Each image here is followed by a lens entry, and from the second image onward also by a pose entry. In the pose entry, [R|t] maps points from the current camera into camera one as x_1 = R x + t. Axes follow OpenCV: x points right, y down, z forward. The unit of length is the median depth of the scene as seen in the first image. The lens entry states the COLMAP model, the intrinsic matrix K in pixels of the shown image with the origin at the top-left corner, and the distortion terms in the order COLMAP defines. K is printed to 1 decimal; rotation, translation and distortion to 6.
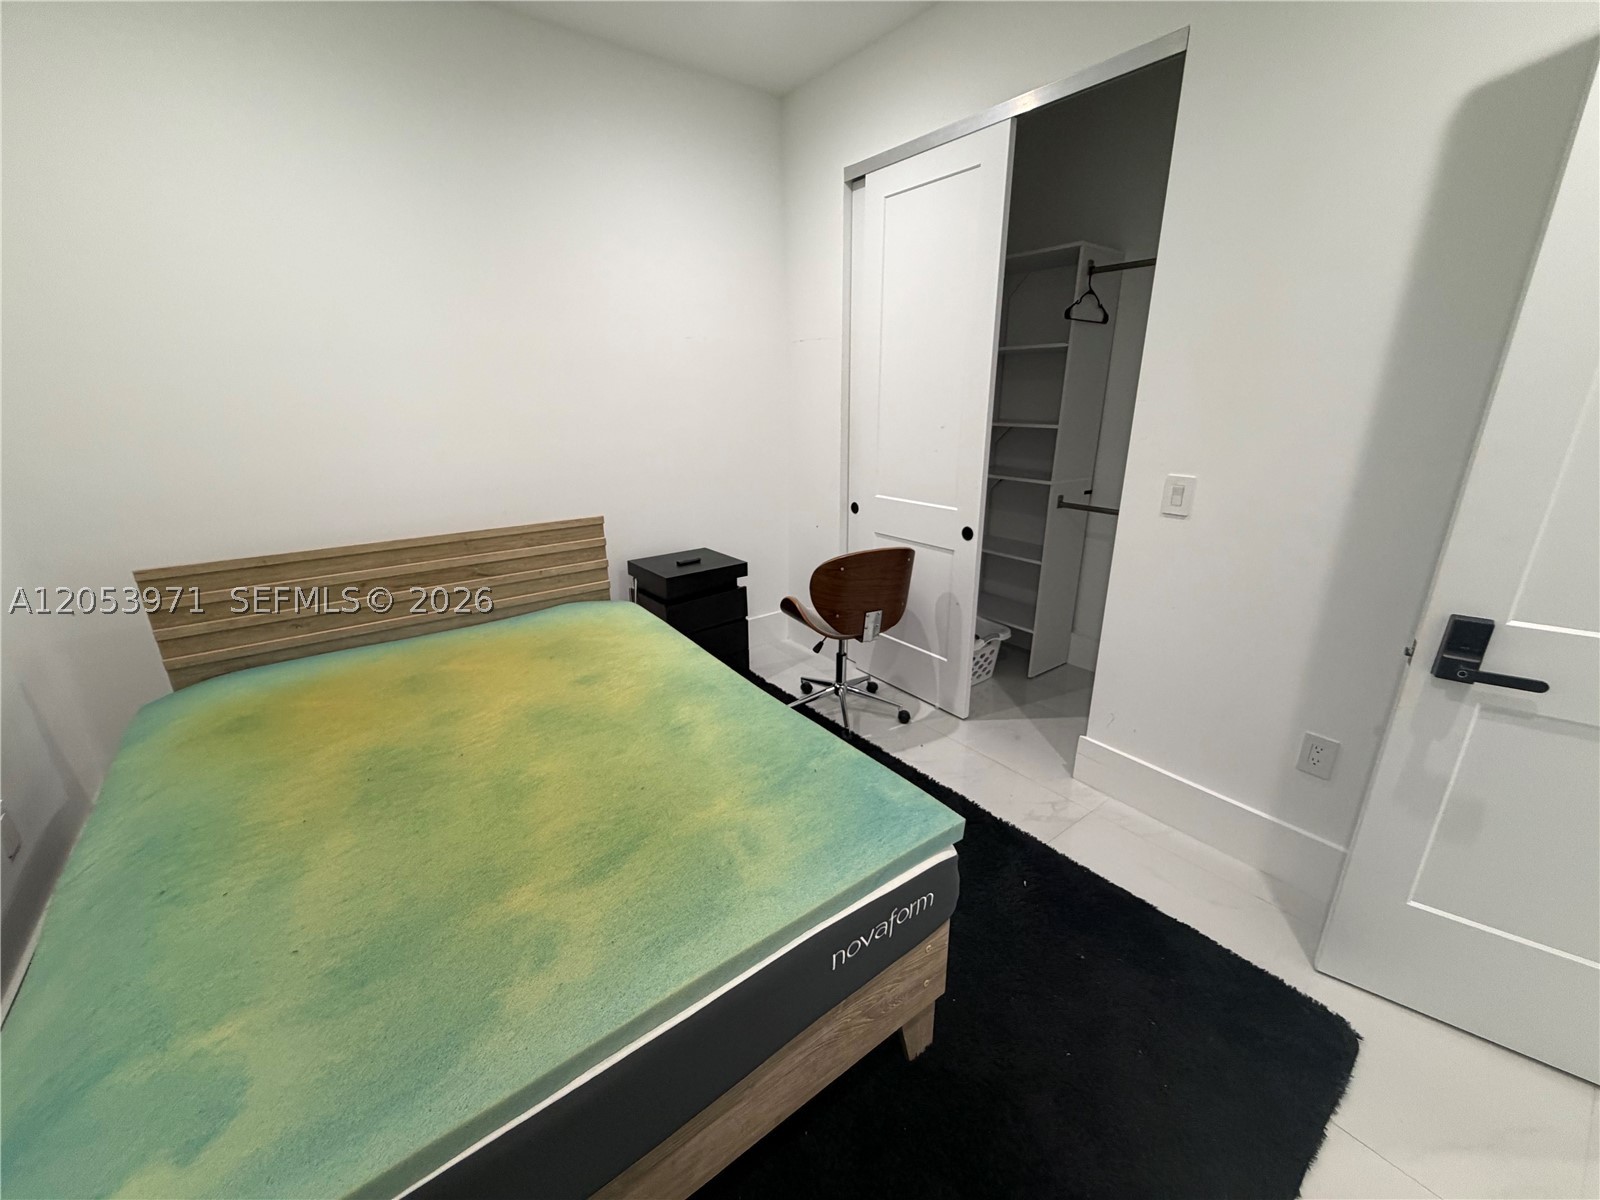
lens RADIAL K [[638.9, 0, 800.7], [0, 638.9, 601.0], [0, 0, 1]] dist [0.002907, -0.000044]
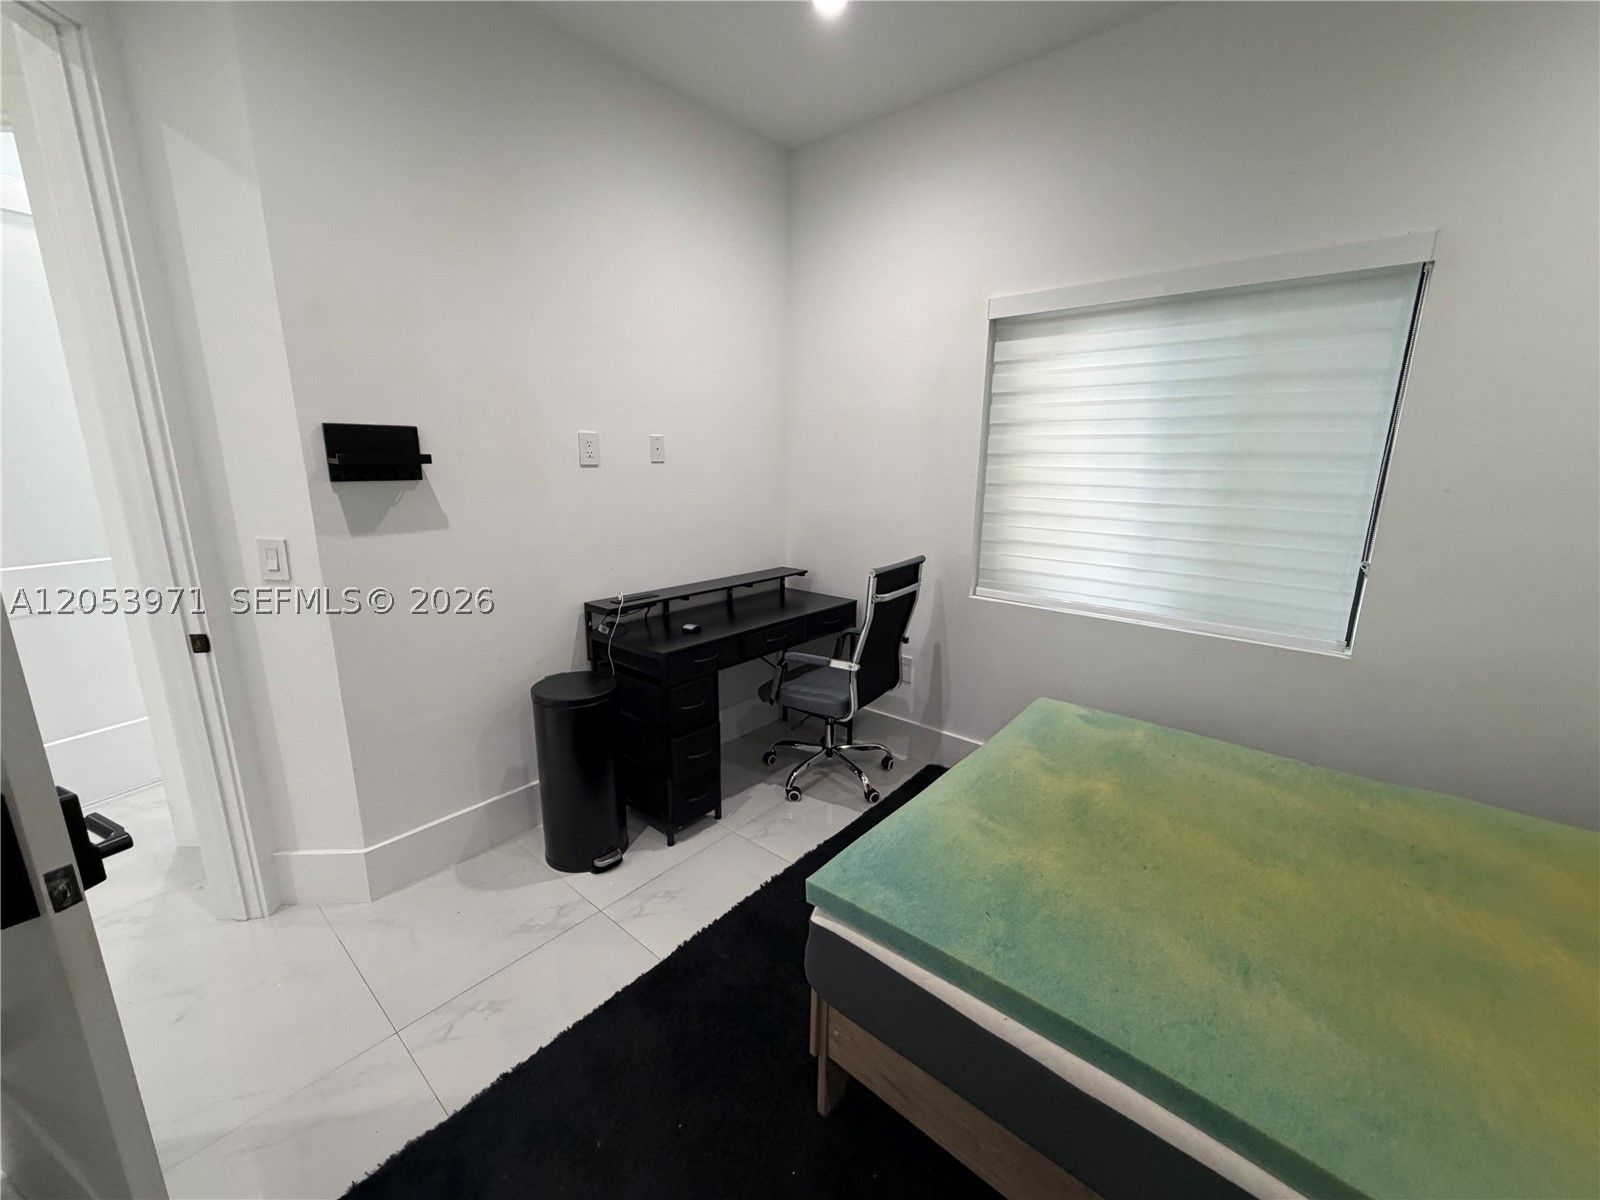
lens RADIAL K [[638.9, 0, 798.9], [0, 638.9, 599.0], [0, 0, 1]] dist [0.002907, -0.000044]
pose [[-0.979085, 0.043128, -0.198830, 0.501849], [-0.065520, 0.858375, 0.508822, -0.584915], [0.192615, 0.511207, -0.837596, 1.803179]]
